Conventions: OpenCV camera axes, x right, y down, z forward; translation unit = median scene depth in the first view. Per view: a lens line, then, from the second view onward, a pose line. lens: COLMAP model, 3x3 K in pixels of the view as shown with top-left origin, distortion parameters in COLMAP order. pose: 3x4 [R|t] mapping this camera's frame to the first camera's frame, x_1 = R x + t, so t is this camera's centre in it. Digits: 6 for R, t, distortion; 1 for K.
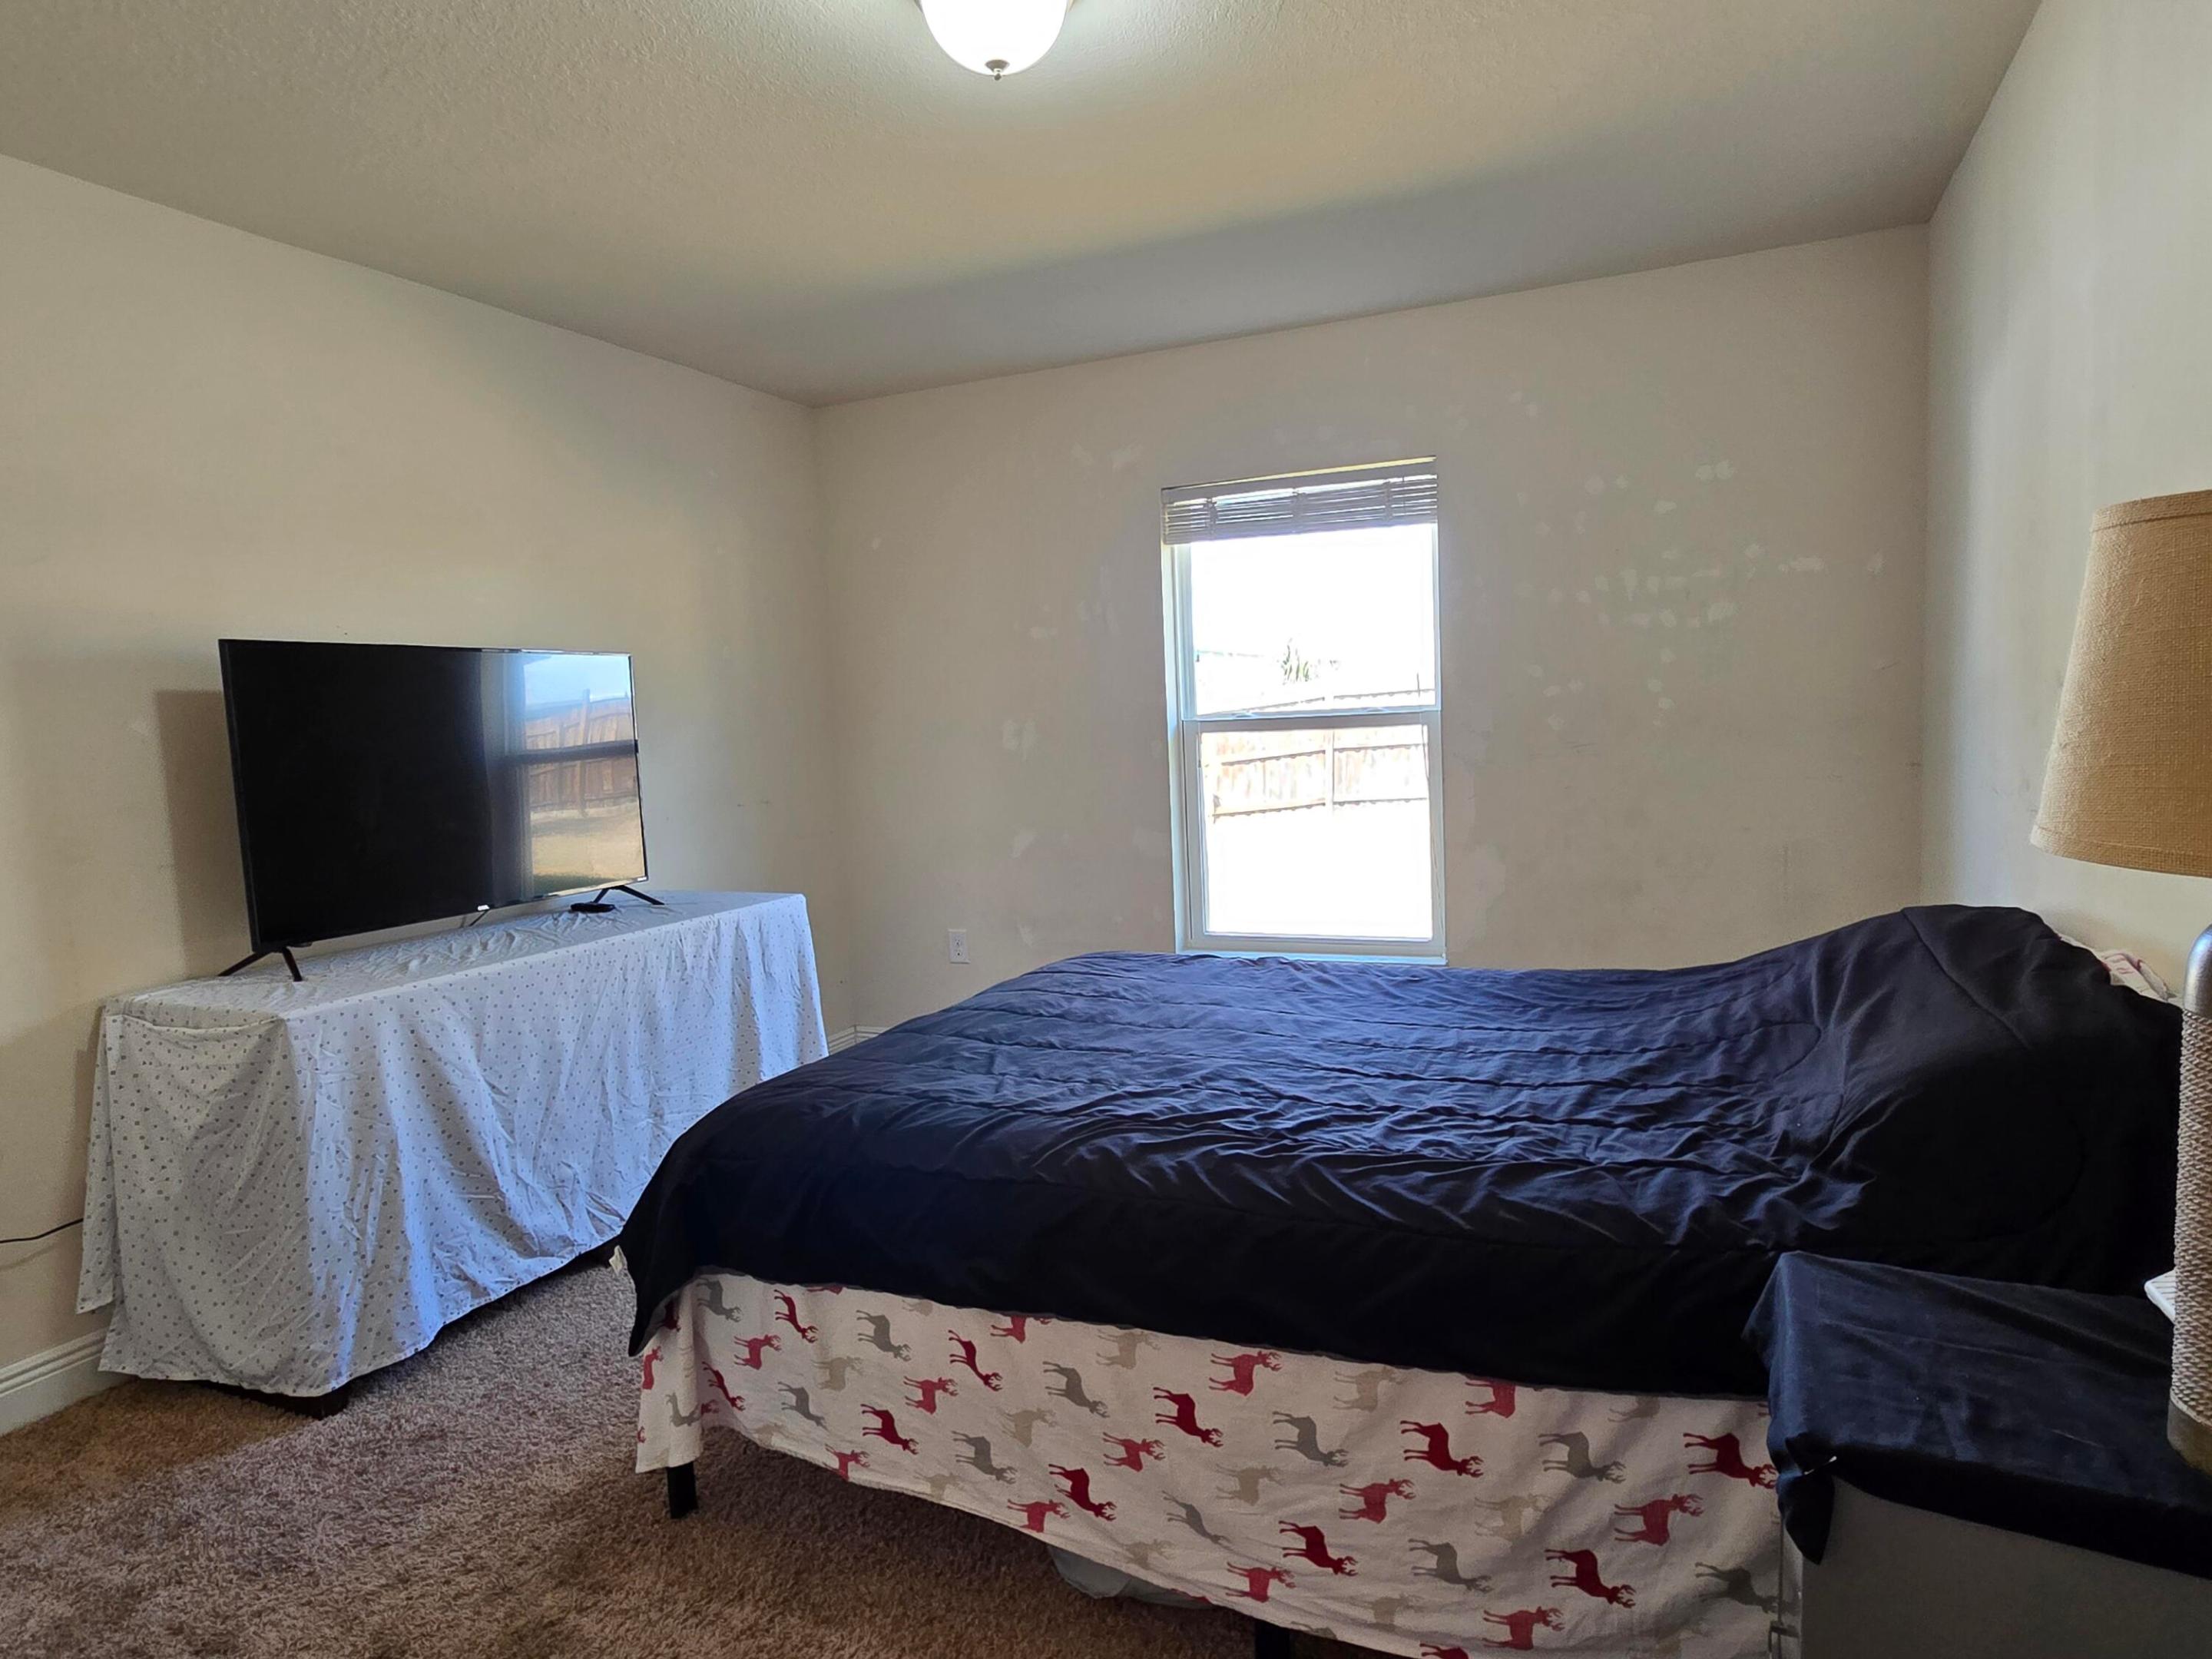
lens RADIAL K [[1289.9, 0, 1106.0], [0, 1289.9, 829.5], [0, 0, 1]] dist [-0.006963, 0.002369]
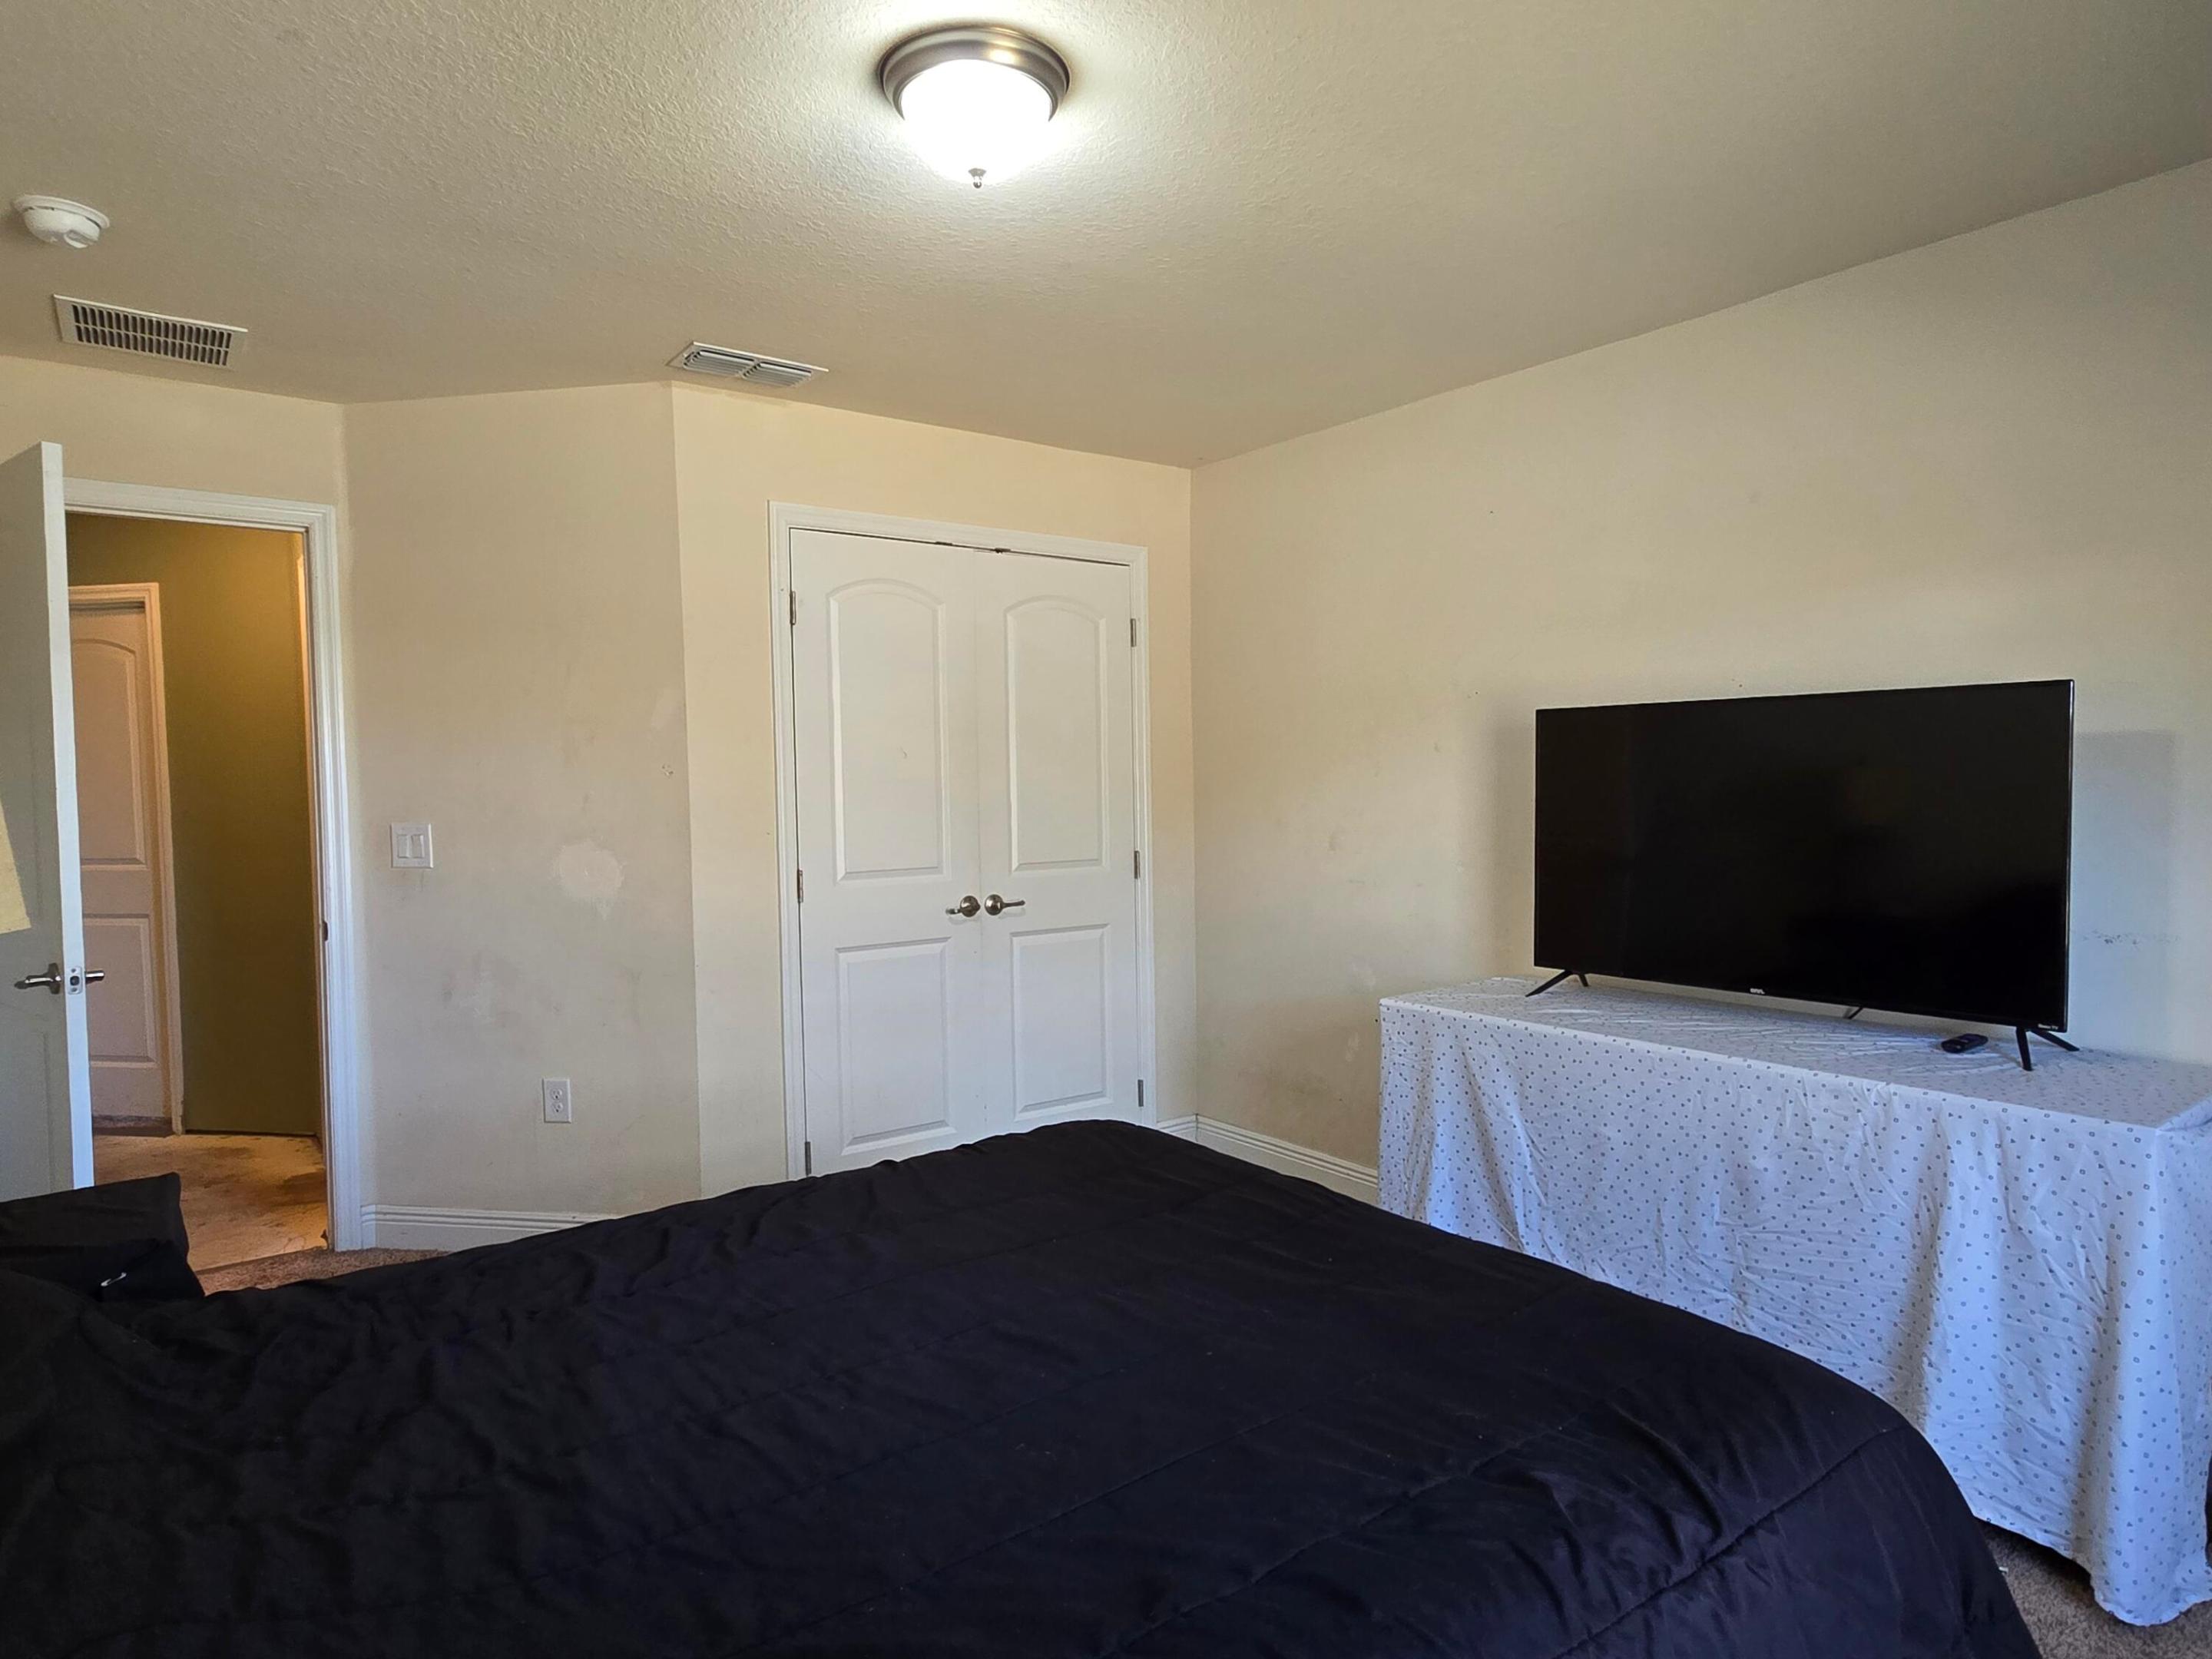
lens RADIAL K [[1289.9, 0, 1106.0], [0, 1289.9, 829.5], [0, 0, 1]] dist [-0.006963, 0.002369]
pose [[-0.482467, 0.082474, -0.872023, 0.555739], [-0.046562, 0.991735, 0.119558, -0.151405], [0.874676, 0.098286, -0.474639, 1.147064]]
